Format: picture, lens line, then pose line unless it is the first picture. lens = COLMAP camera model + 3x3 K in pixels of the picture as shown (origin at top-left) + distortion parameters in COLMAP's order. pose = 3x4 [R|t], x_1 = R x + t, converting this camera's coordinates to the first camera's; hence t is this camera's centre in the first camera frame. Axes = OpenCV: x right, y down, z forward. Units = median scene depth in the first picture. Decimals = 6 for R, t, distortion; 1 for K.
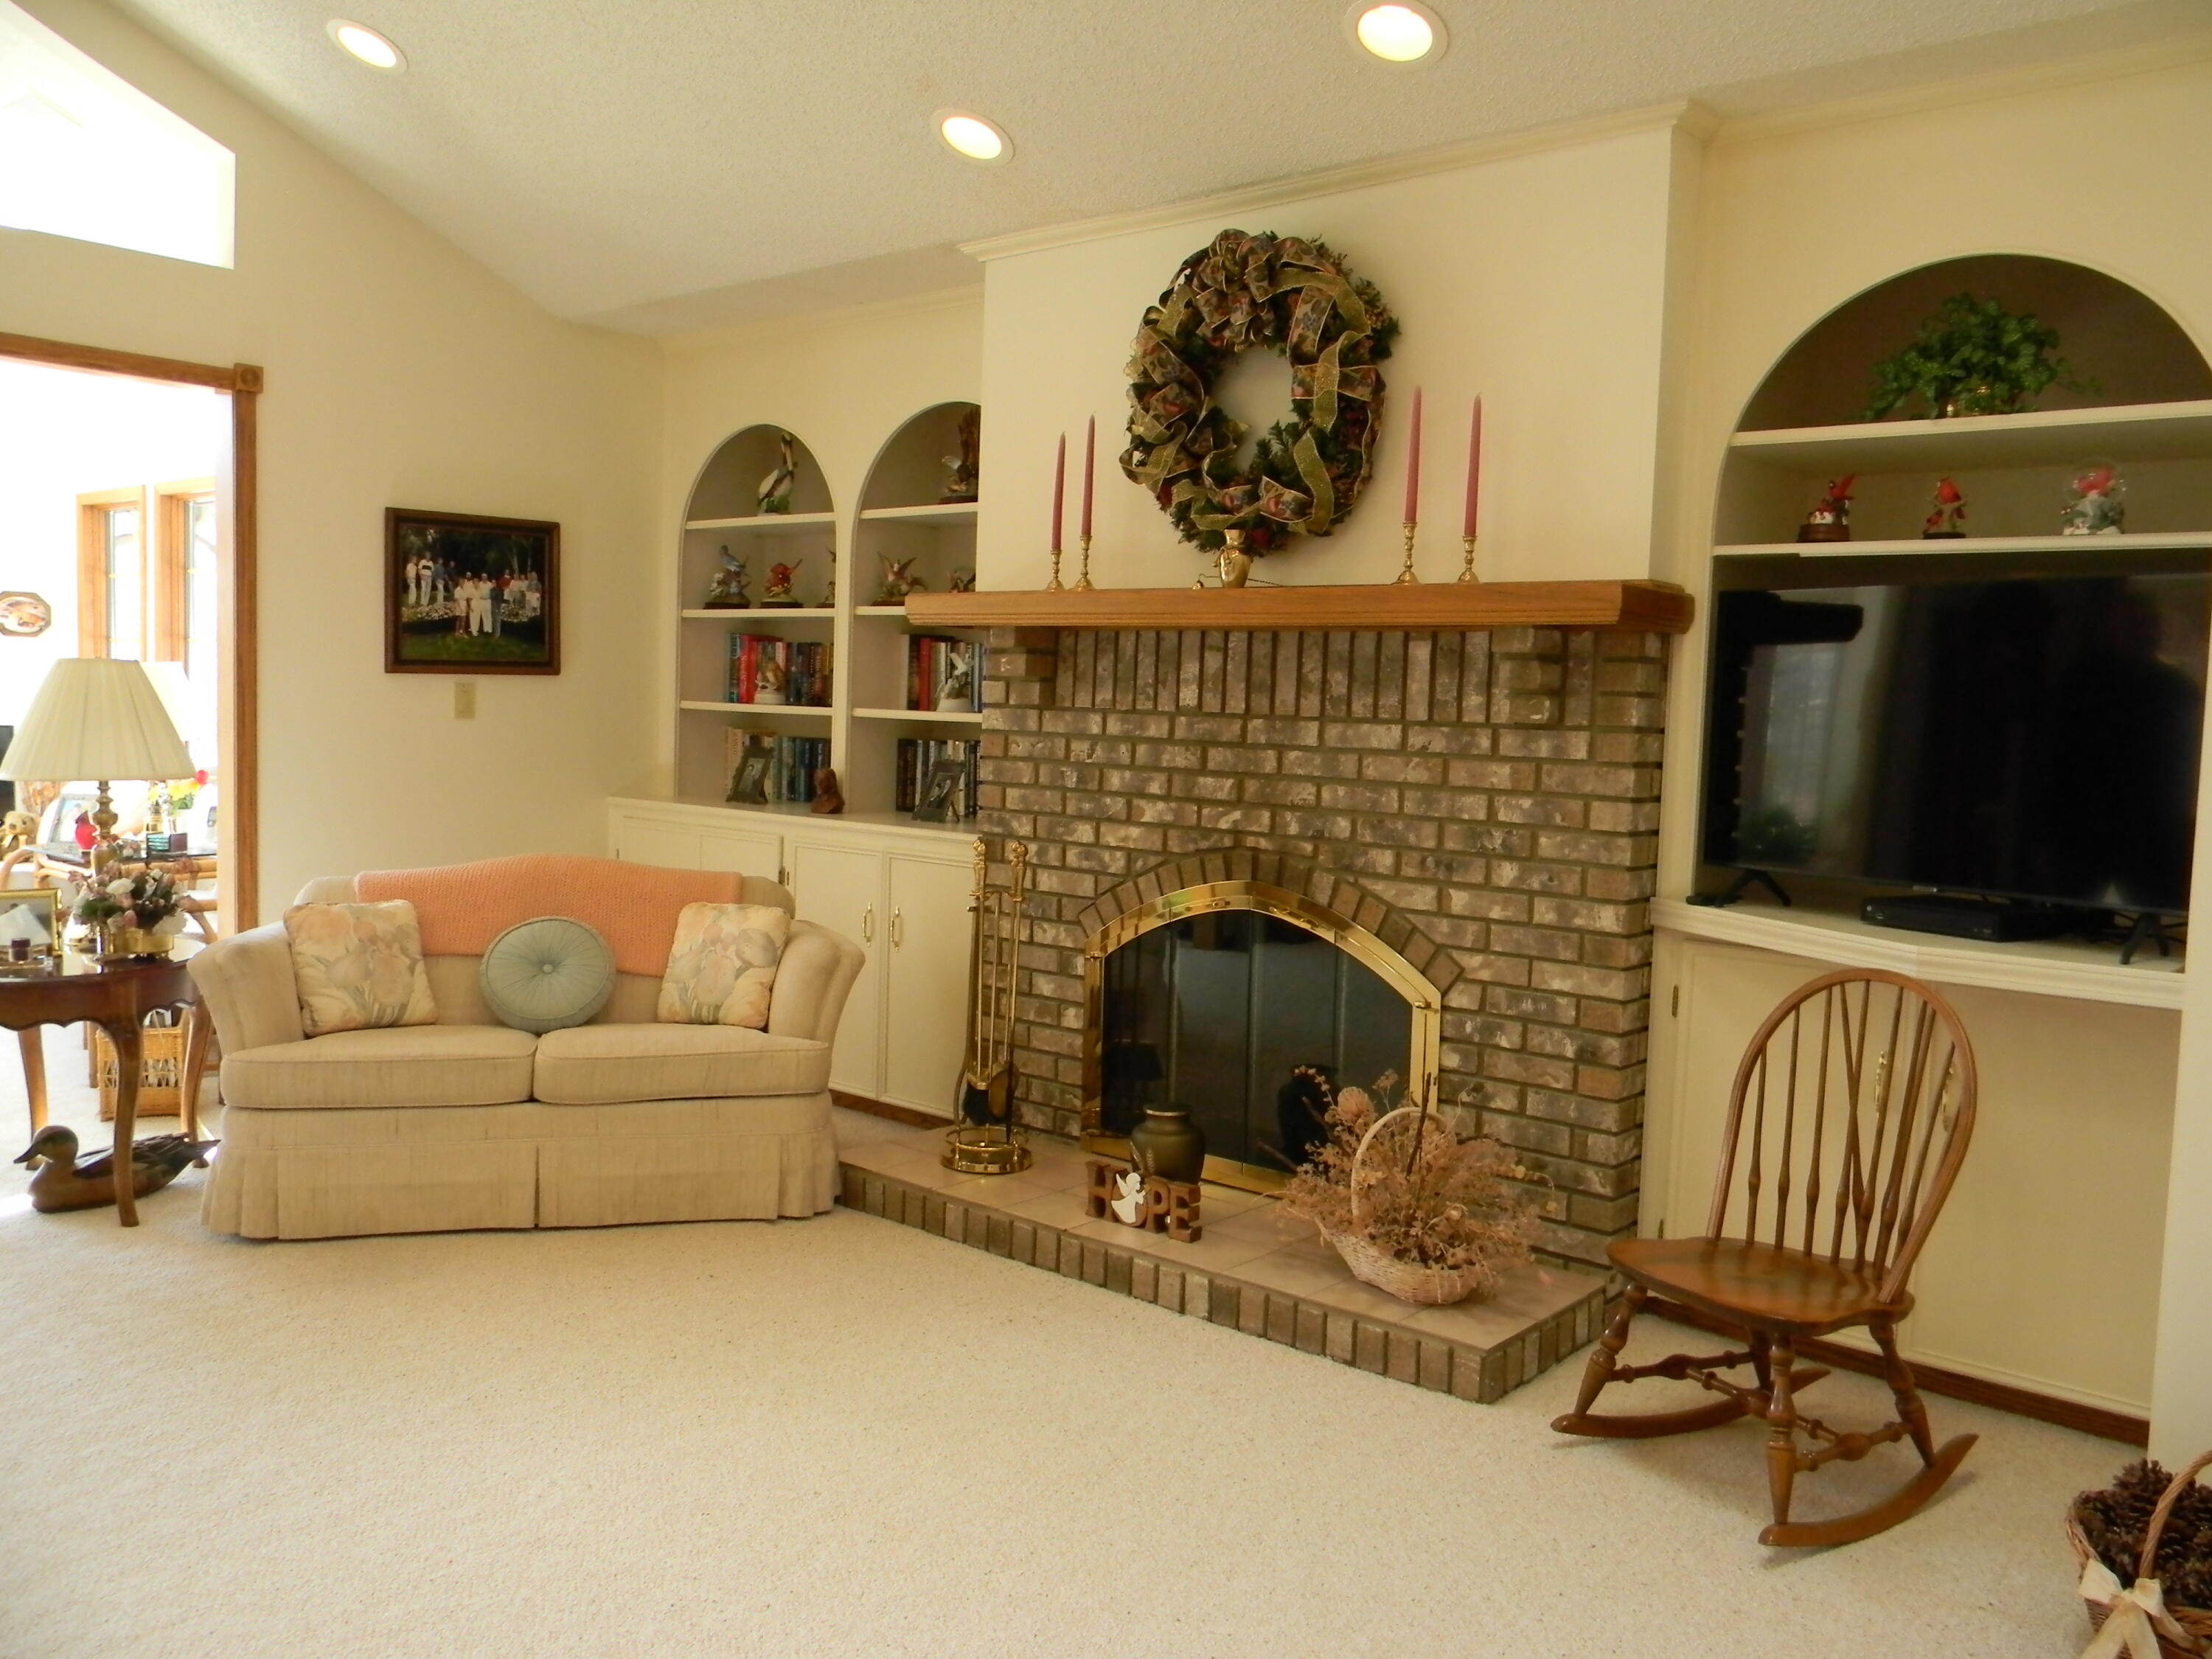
lens RADIAL K [[1756.8, 0, 1107.5], [0, 1756.8, 820.2], [0, 0, 1]] dist [-0.000507, -0.017447]
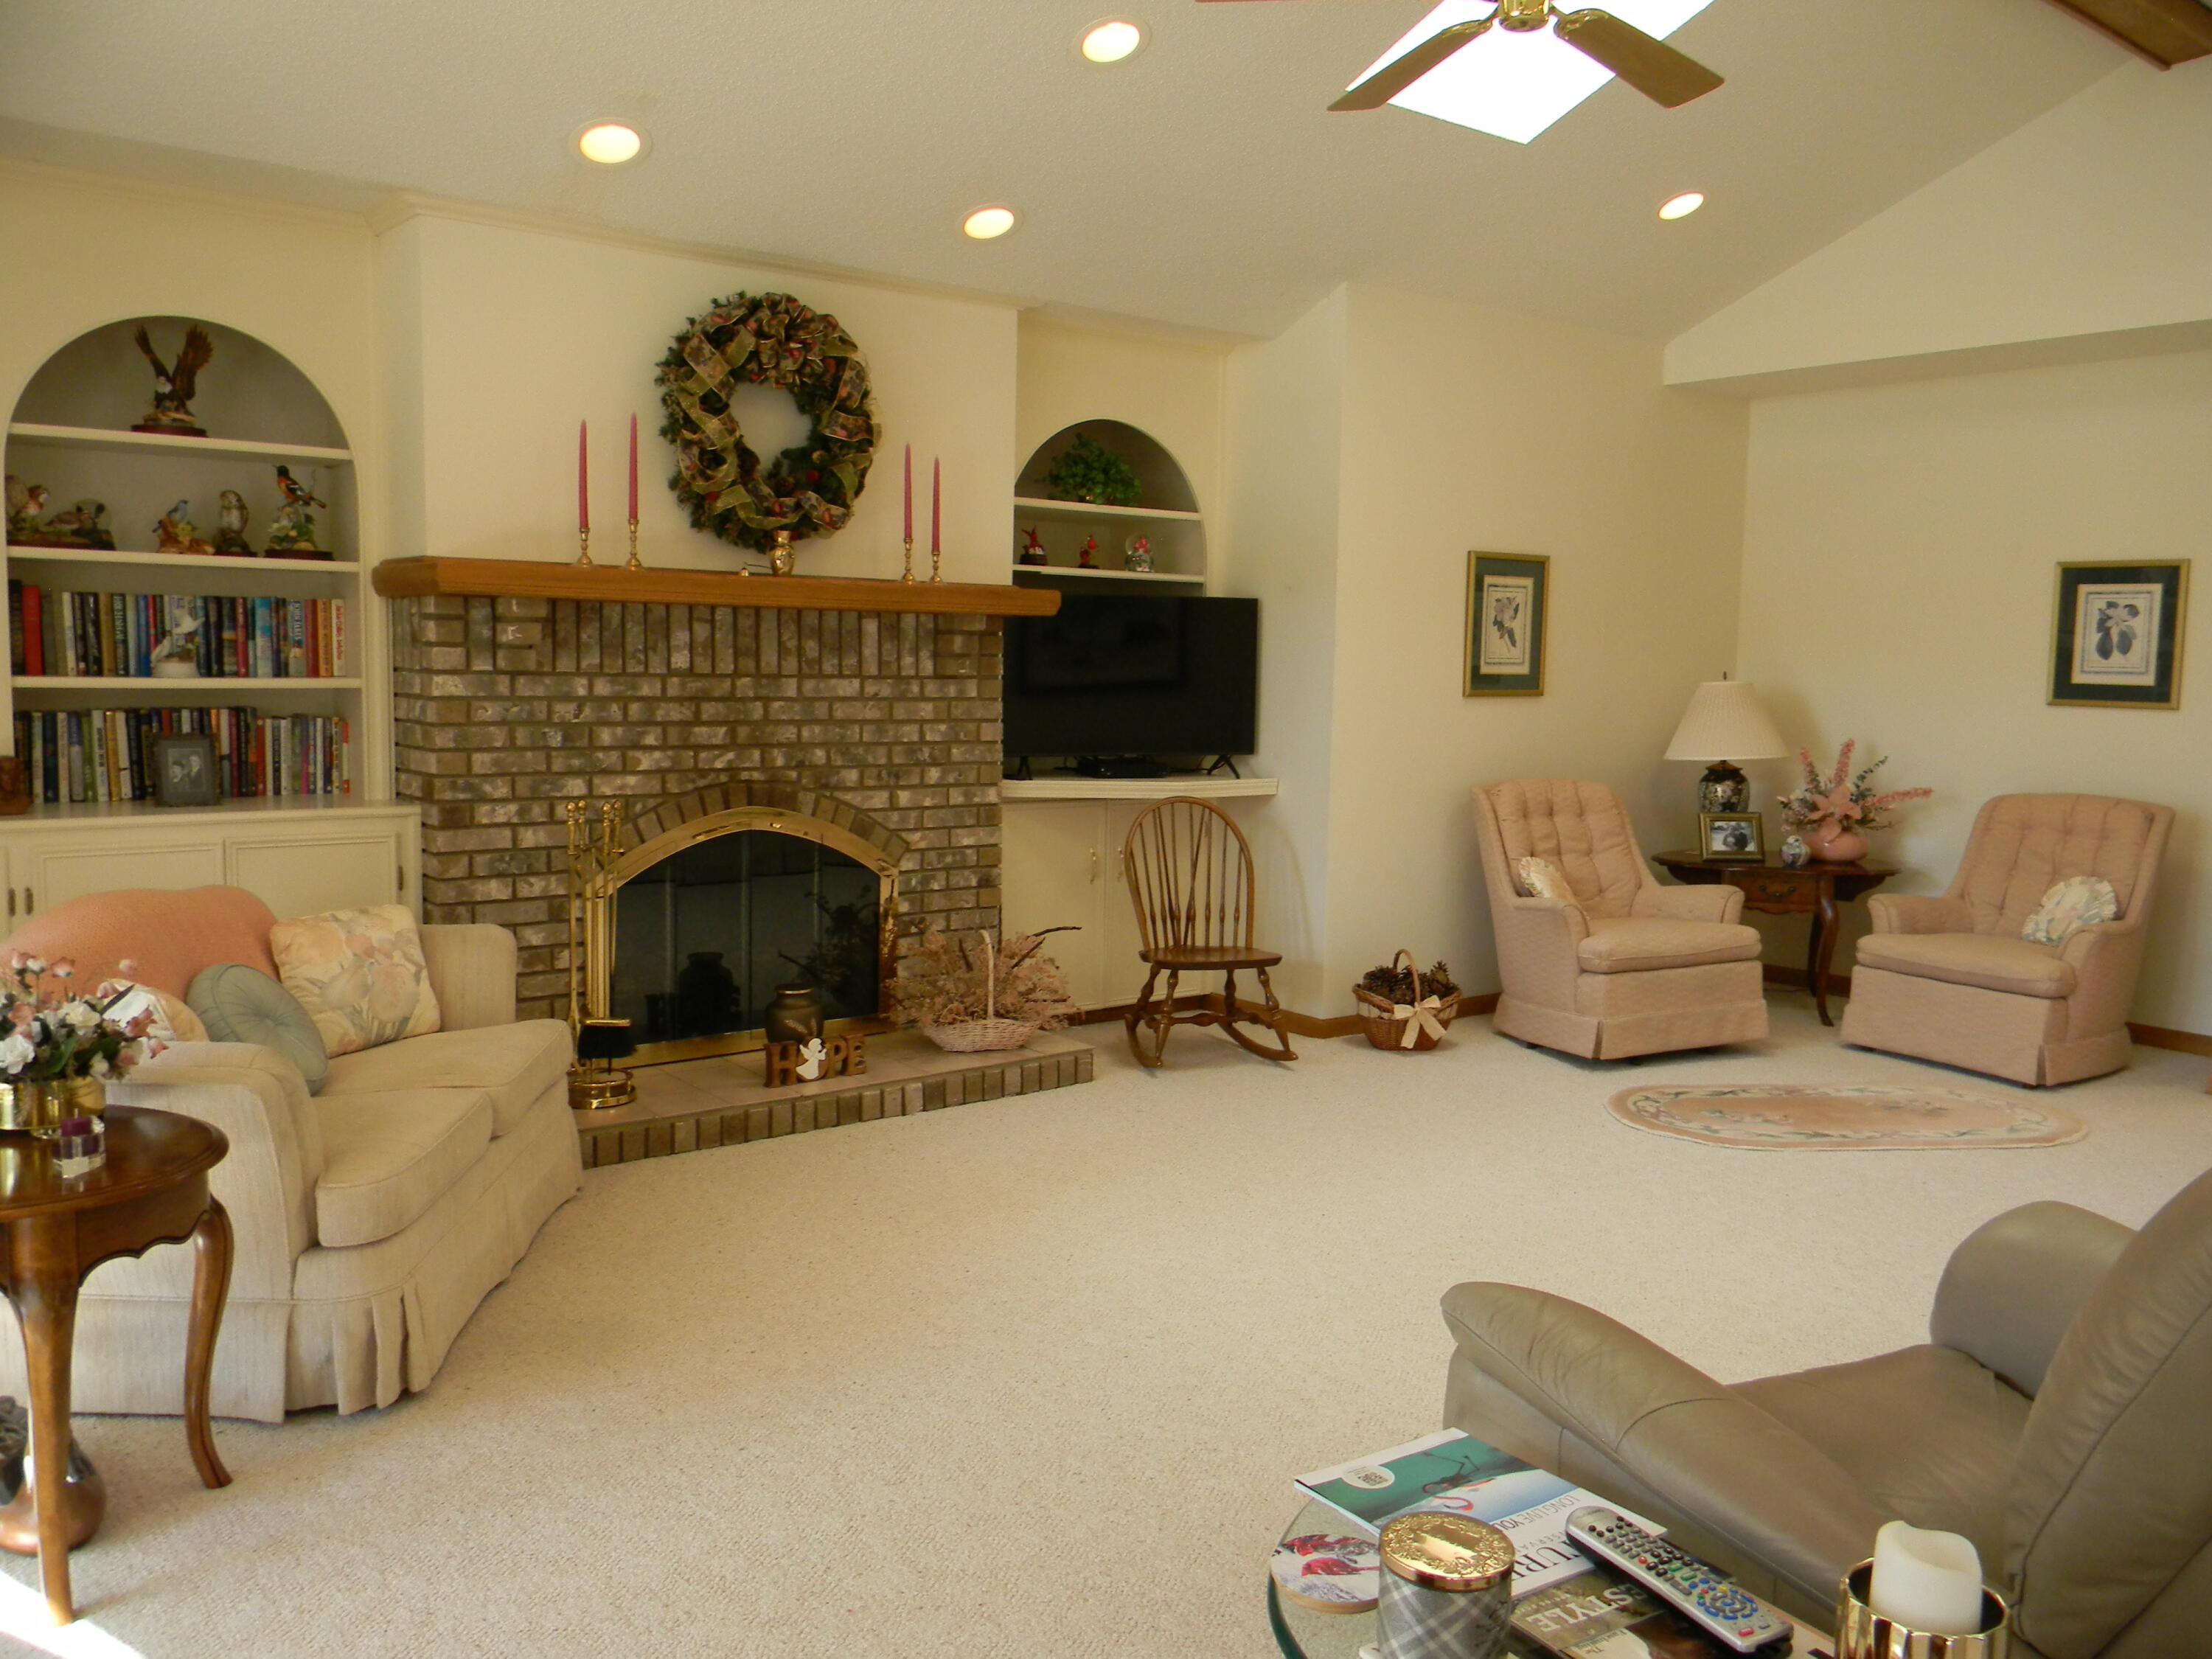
lens RADIAL K [[1756.8, 0, 1100.1], [0, 1756.8, 821.9], [0, 0, 1]] dist [-0.000507, -0.017447]
pose [[0.195692, -0.120658, 0.973214, -1.149207], [0.054281, 0.992213, 0.112099, -0.085990], [-0.979162, 0.030890, 0.200718, 0.526518]]
